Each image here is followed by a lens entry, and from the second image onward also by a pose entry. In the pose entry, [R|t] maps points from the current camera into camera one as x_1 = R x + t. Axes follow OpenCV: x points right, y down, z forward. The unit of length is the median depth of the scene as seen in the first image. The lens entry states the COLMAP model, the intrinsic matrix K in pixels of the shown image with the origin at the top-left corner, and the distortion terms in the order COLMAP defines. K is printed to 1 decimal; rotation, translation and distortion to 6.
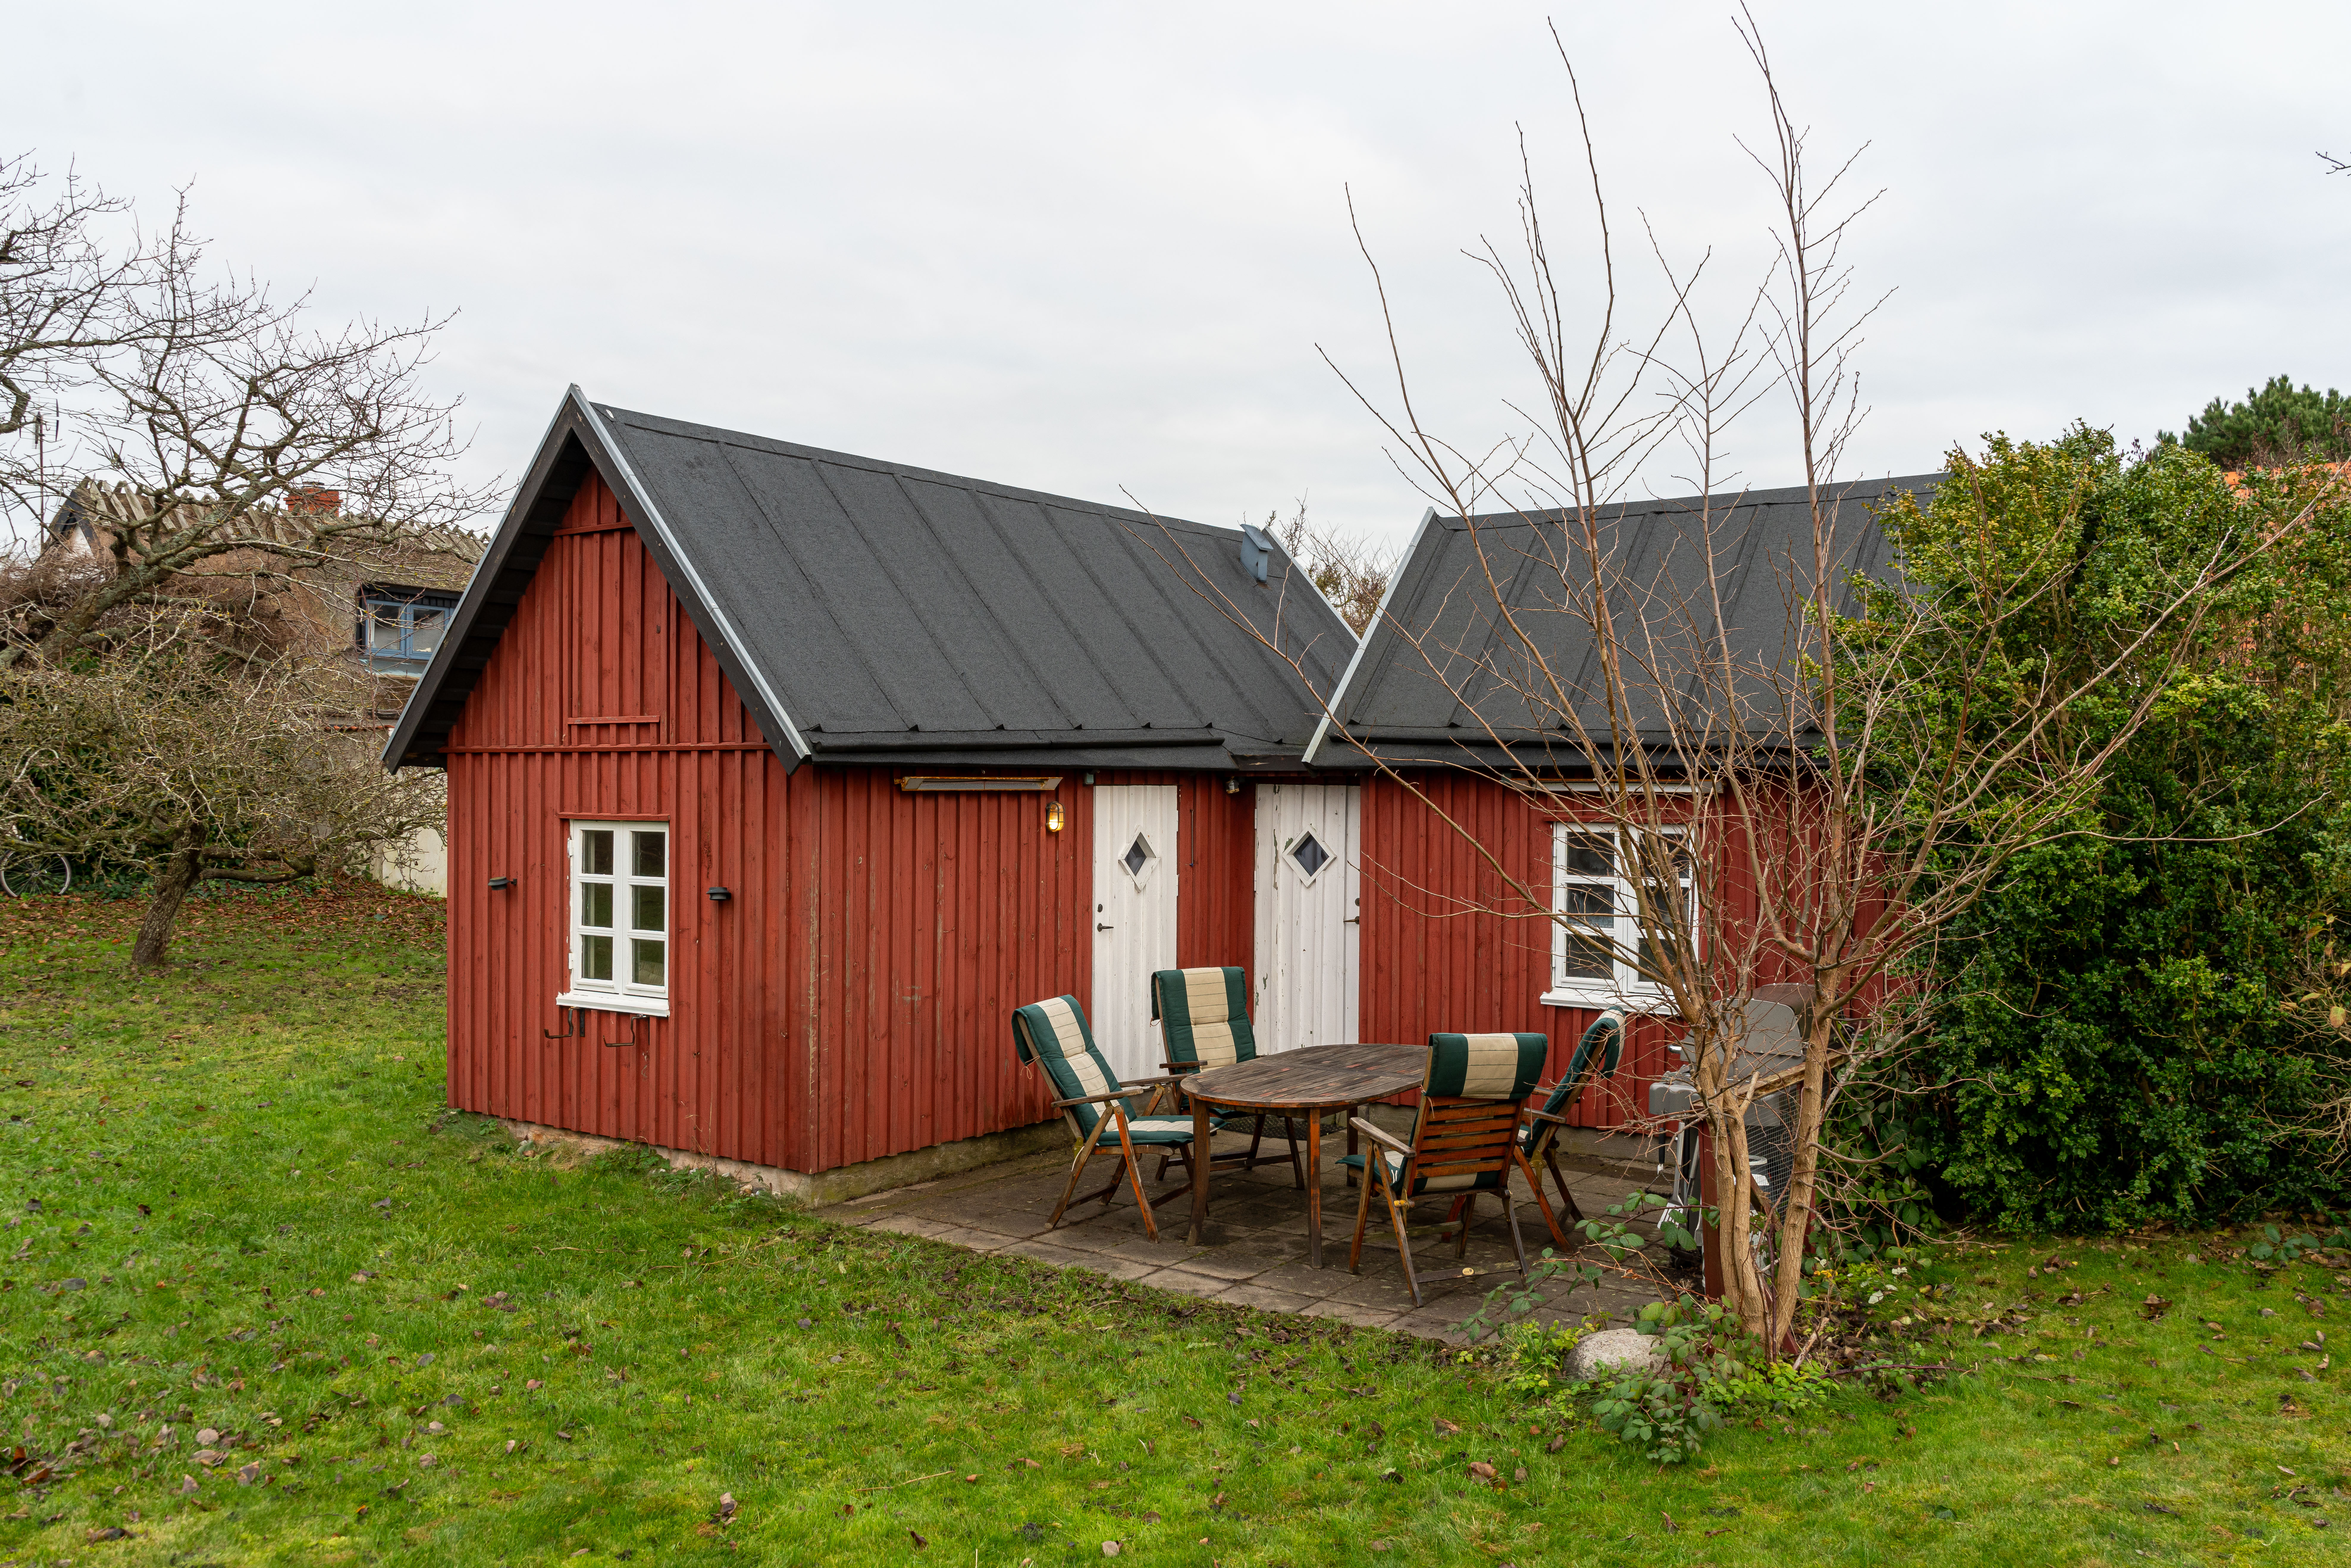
lens RADIAL K [[1889.0, 0, 1171.9], [0, 1889.0, 803.7], [0, 0, 1]] dist [-0.003008, 0.005267]
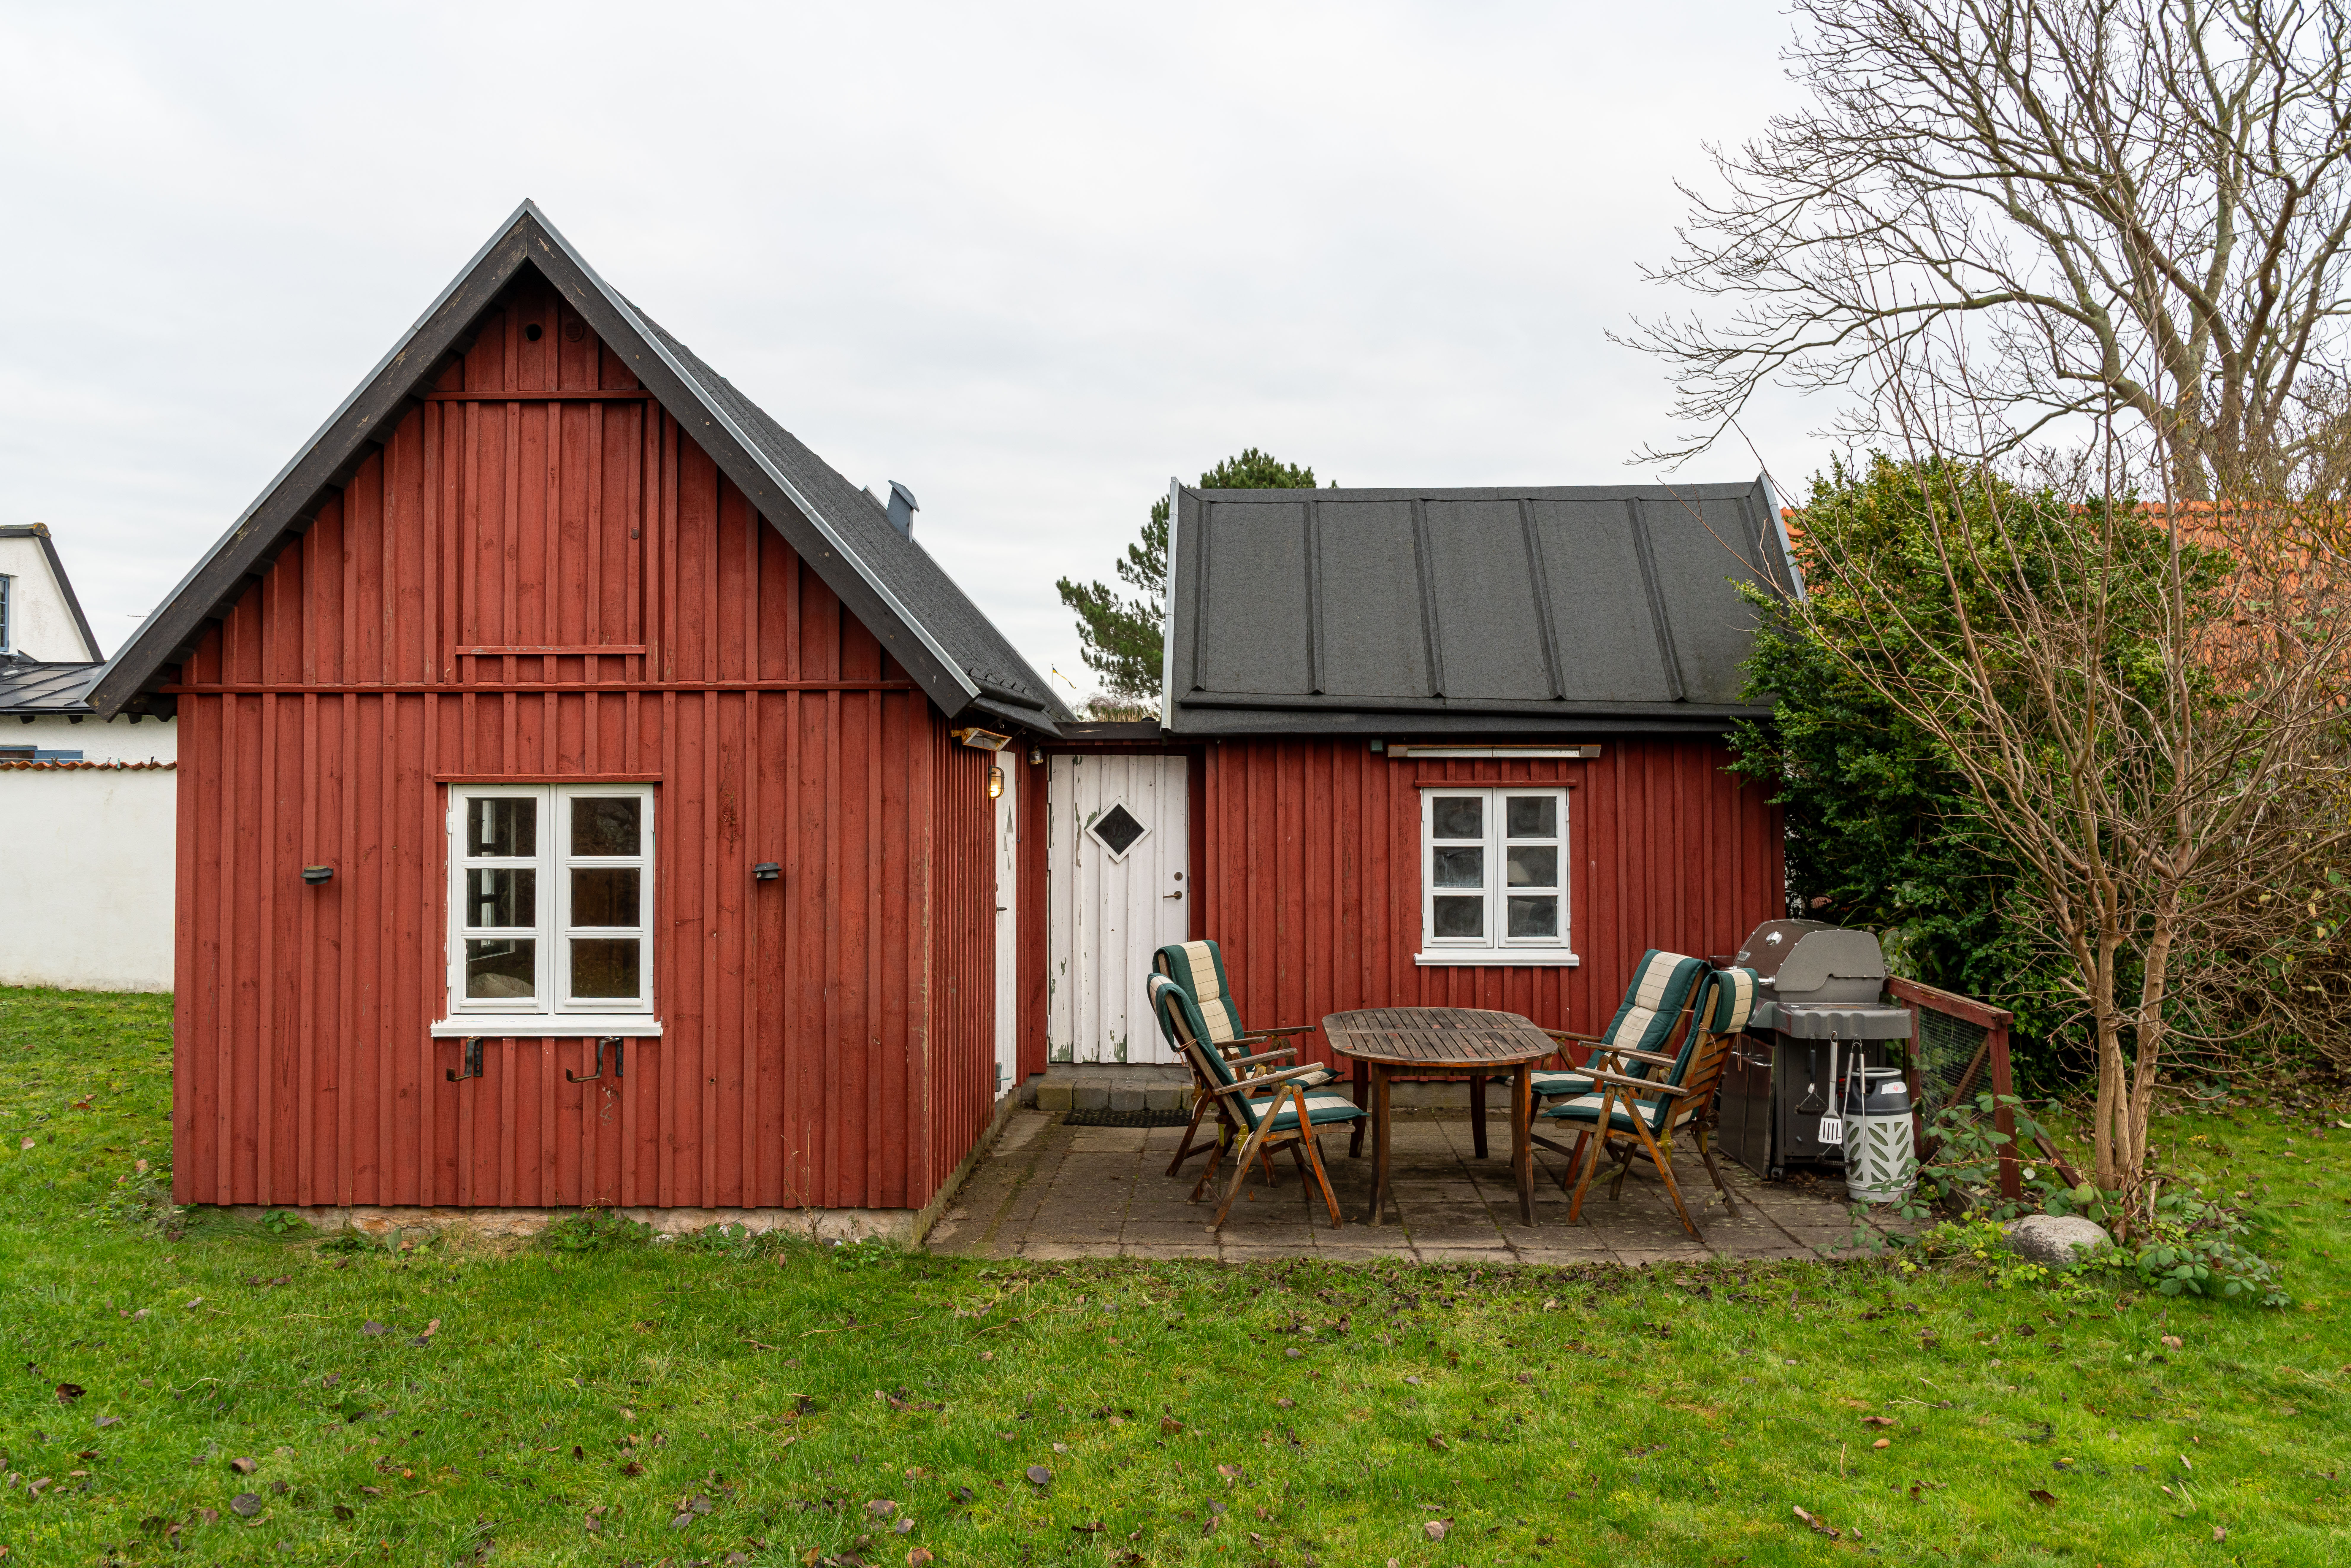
lens RADIAL K [[1889.1, 0, 1172.4], [0, 1889.1, 759.8], [0, 0, 1]] dist [-0.003008, 0.005267]
pose [[0.815375, 0.008524, 0.578871, -0.518455], [0.012003, 0.999428, -0.031623, 0.025999], [-0.578809, 0.032733, 0.814806, 0.237327]]
